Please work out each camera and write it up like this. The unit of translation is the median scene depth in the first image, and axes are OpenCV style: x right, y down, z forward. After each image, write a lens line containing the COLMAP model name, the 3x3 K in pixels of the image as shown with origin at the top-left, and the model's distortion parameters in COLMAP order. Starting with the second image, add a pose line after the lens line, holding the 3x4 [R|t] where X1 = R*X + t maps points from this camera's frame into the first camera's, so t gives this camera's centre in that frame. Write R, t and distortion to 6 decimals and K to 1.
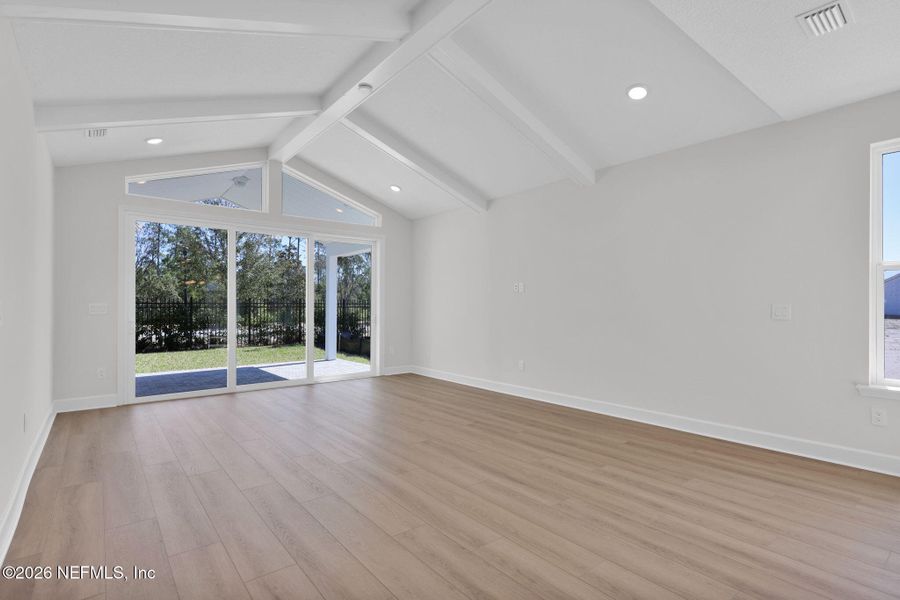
lens RADIAL K [[433.0, 0, 453.0], [0, 433.0, 306.3], [0, 0, 1]] dist [0.007828, -0.000006]
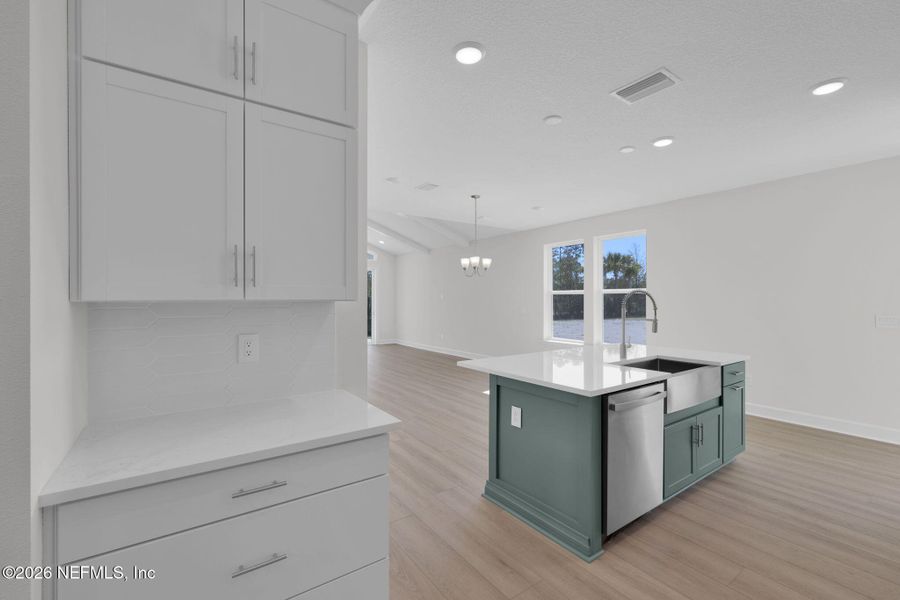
lens RADIAL K [[383.6, 0, 456.1], [0, 383.6, 302.6], [0, 0, 1]] dist [0.002981, 0.000222]
pose [[0.997589, 0.007045, -0.069043, 0.333616], [-0.006923, 0.999974, 0.002011, -0.019912], [0.069055, -0.001528, 0.997612, -0.684961]]
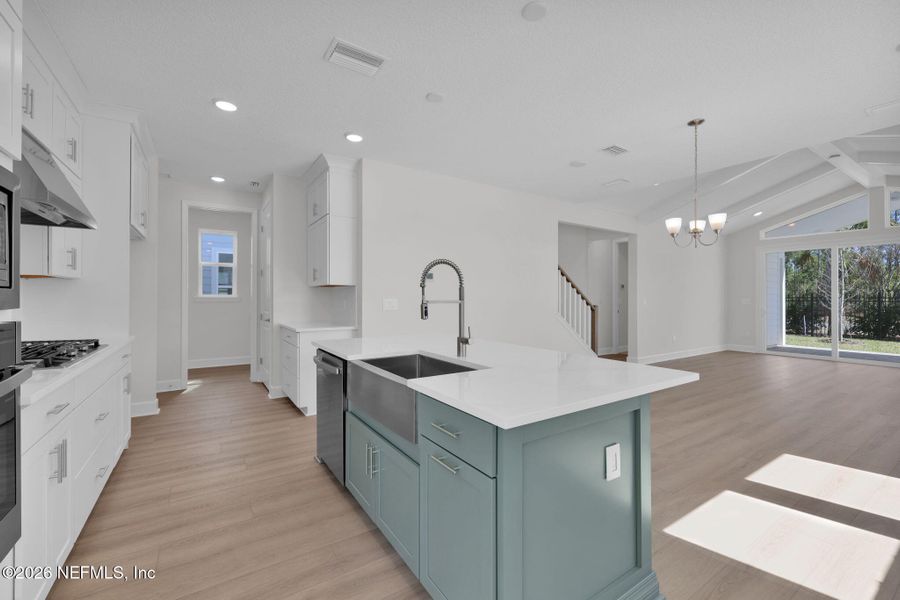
lens RADIAL K [[383.6, 0, 453.3], [0, 383.6, 298.7], [0, 0, 1]] dist [0.002981, 0.000222]
pose [[-0.104687, 0.000865, -0.994505, 0.897577], [-0.006487, 0.999978, 0.001552, -0.000395], [0.994484, 0.006614, -0.104679, -0.116910]]
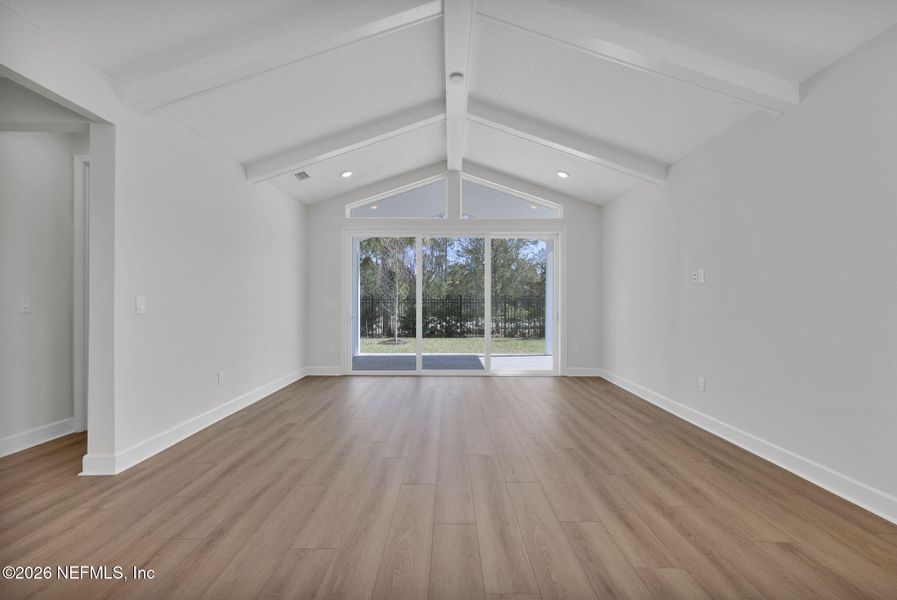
lens RADIAL K [[407.9, 0, 453.3], [0, 407.9, 299.7], [0, 0, 1]] dist [0.000140, 0.000045]
pose [[0.779683, -0.001196, -0.626174, 0.256152], [-0.003378, 0.999976, -0.006116, 0.000745], [0.626166, 0.006884, 0.779660, 0.200852]]
